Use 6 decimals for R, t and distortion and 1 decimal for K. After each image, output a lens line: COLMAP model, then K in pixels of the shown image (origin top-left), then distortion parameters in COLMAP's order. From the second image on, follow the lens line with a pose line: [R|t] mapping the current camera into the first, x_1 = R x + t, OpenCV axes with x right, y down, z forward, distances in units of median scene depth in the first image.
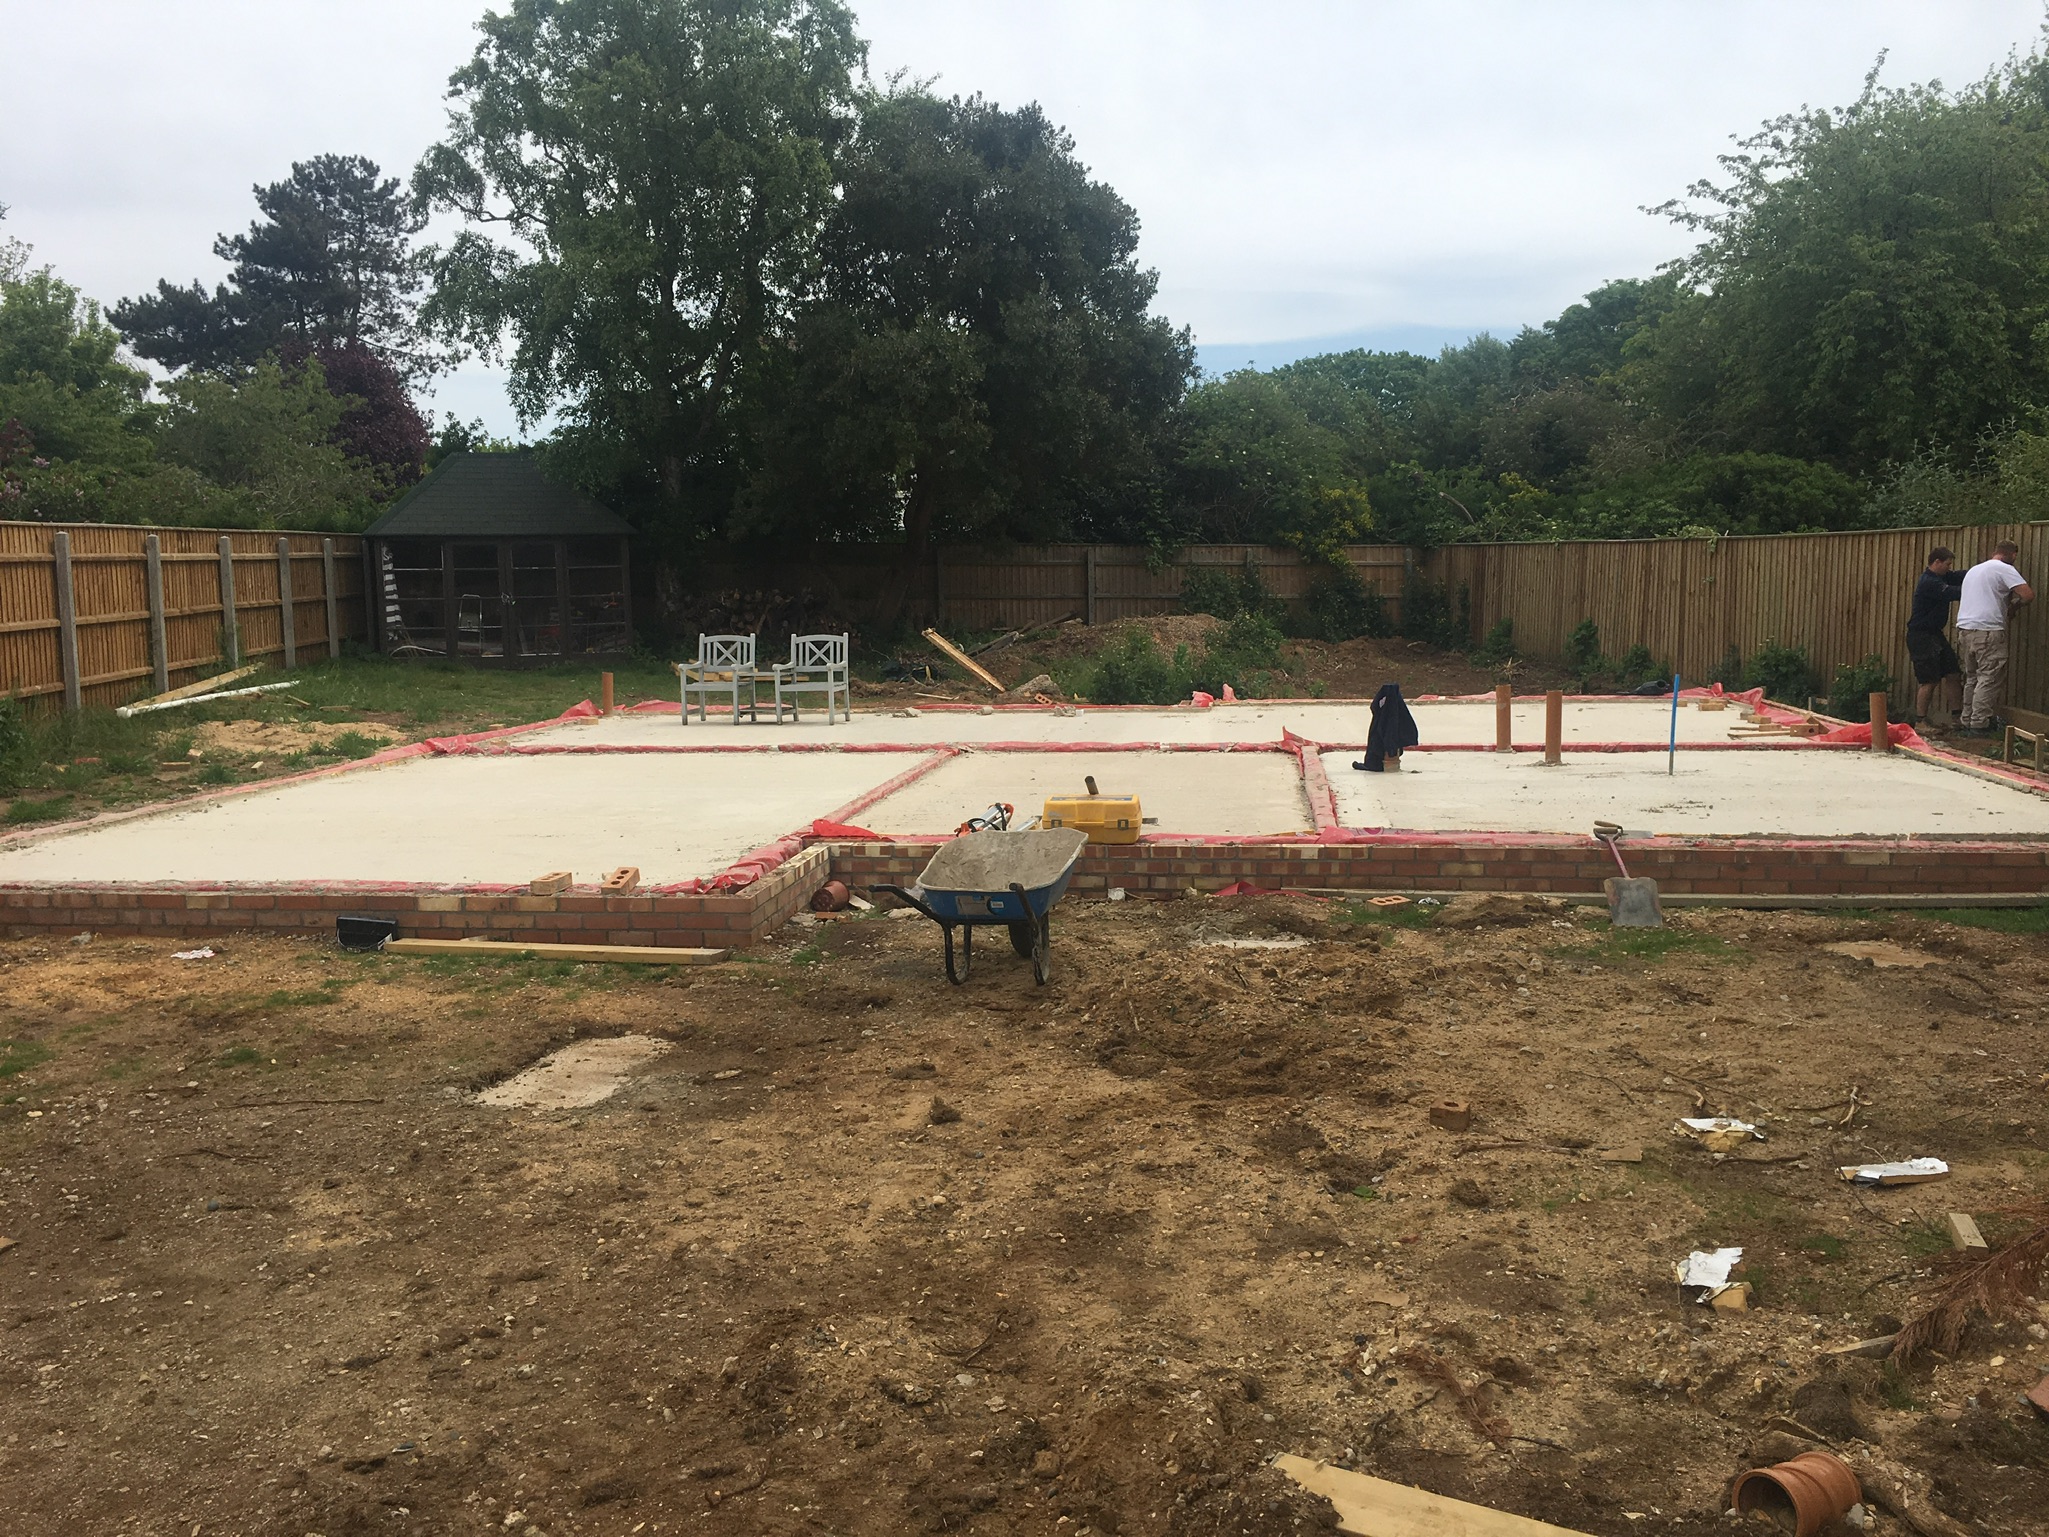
lens RADIAL K [[1729.1, 0, 1020.3], [0, 1729.1, 757.3], [0, 0, 1]] dist [0.096302, -0.118376]
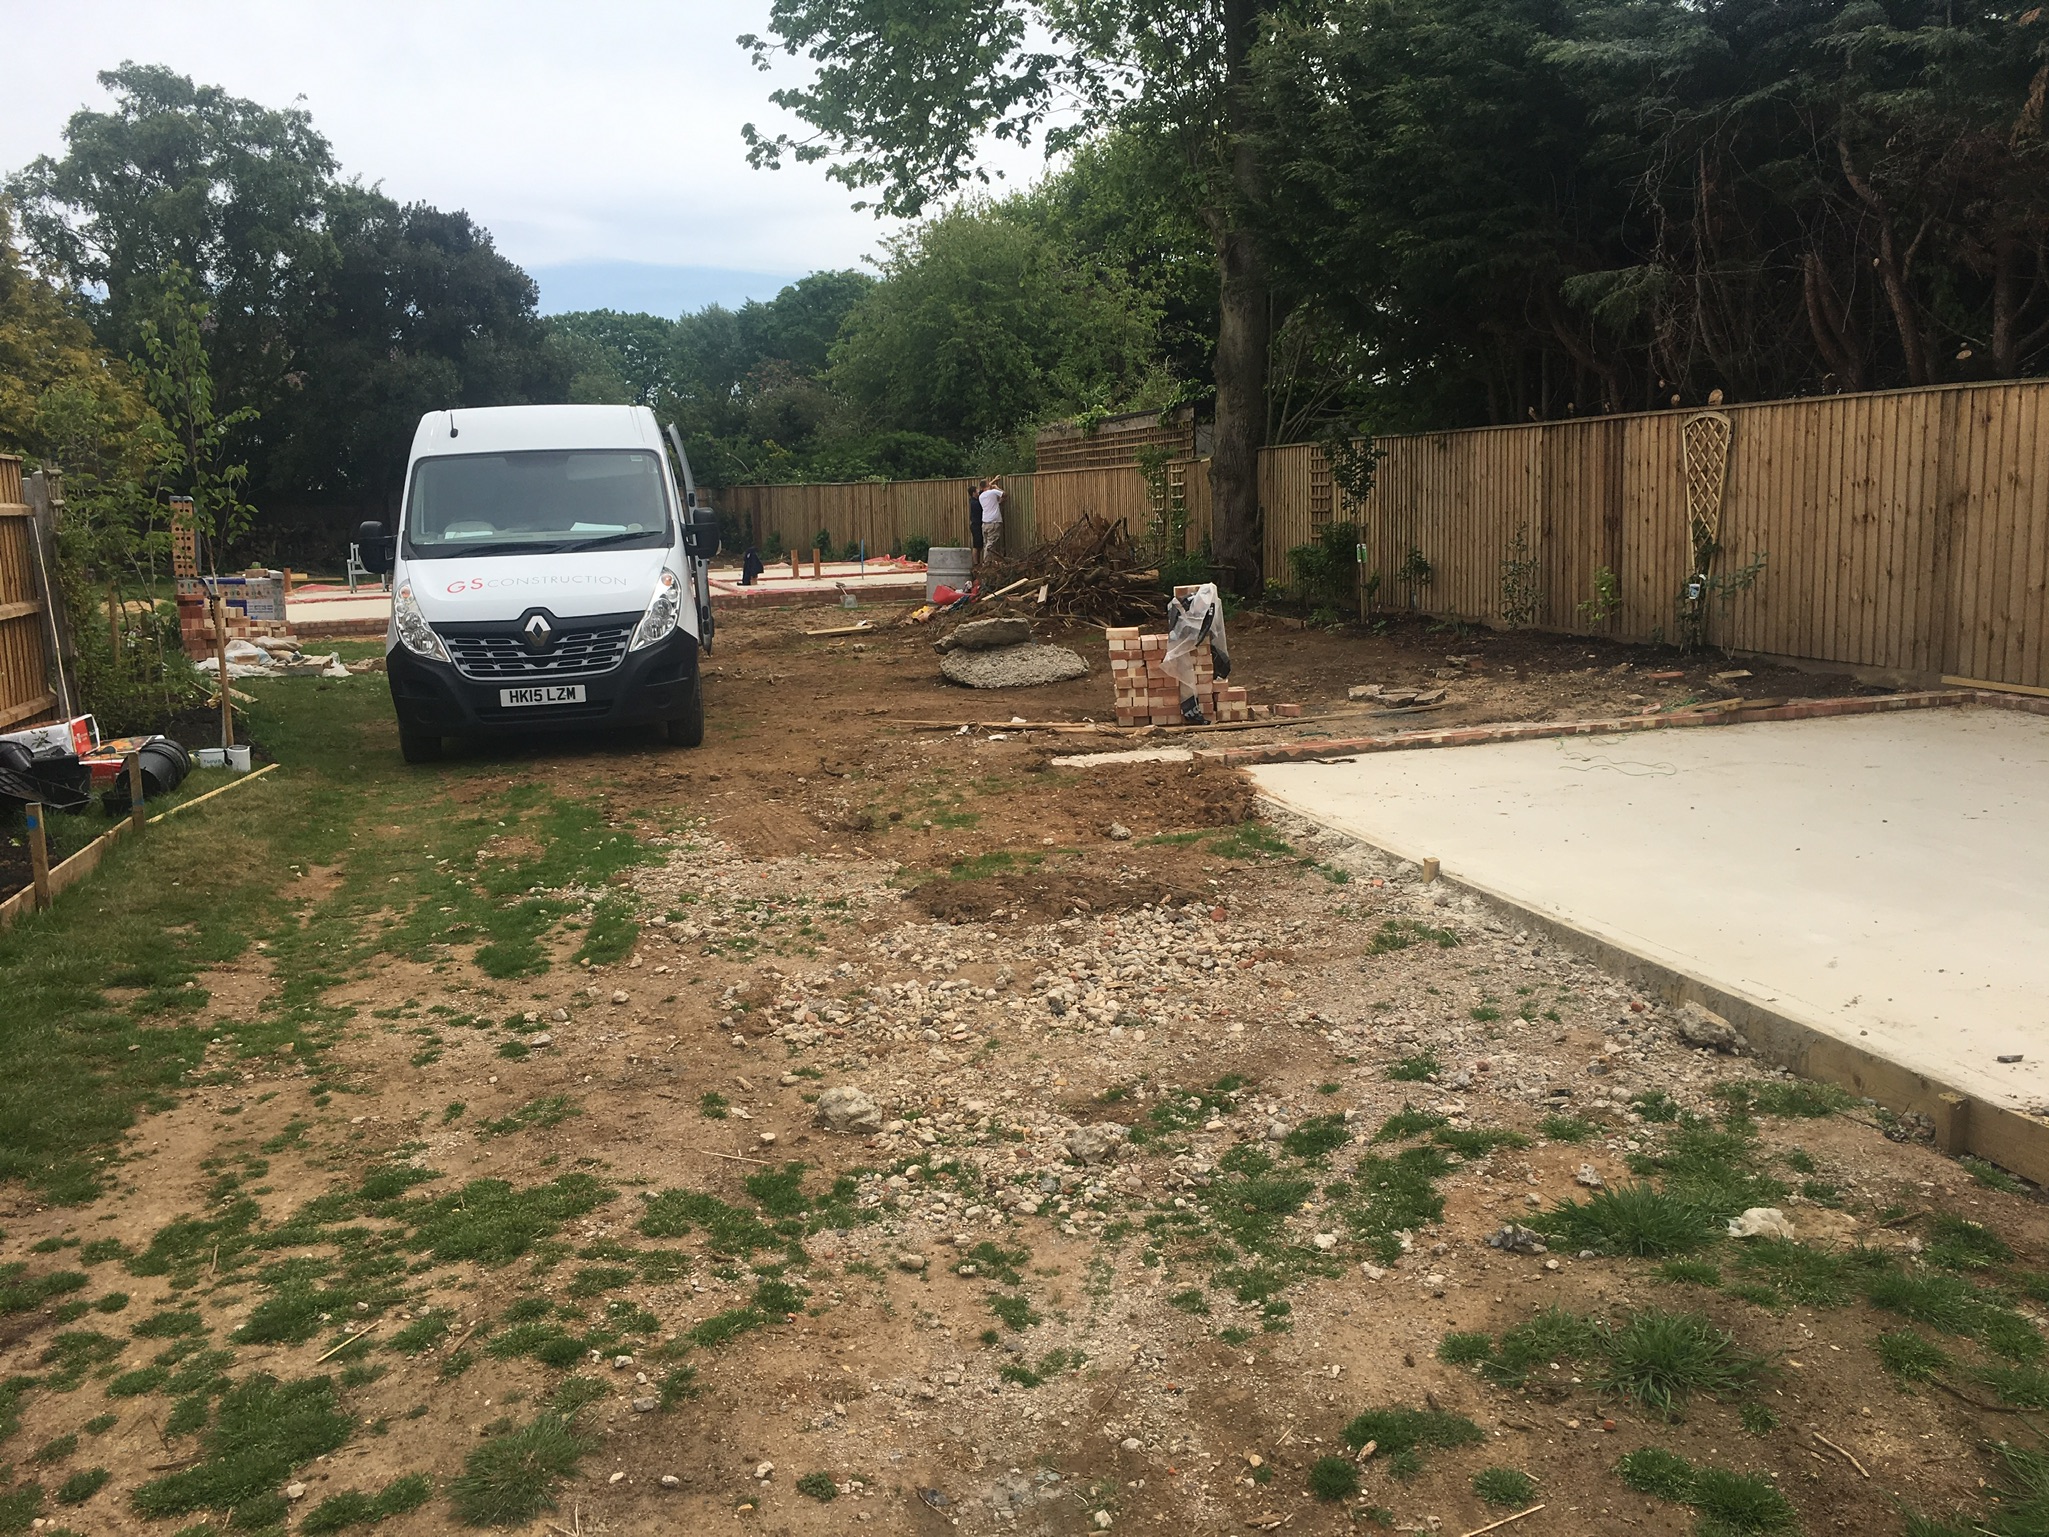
lens RADIAL K [[1729.1, 0, 1020.3], [0, 1729.1, 757.3], [0, 0, 1]] dist [0.096302, -0.118376]
pose [[0.908522, -0.082729, 0.409565, -0.197757], [0.068689, 0.996439, 0.048901, 0.067601], [-0.412152, -0.016295, 0.910969, -0.582863]]
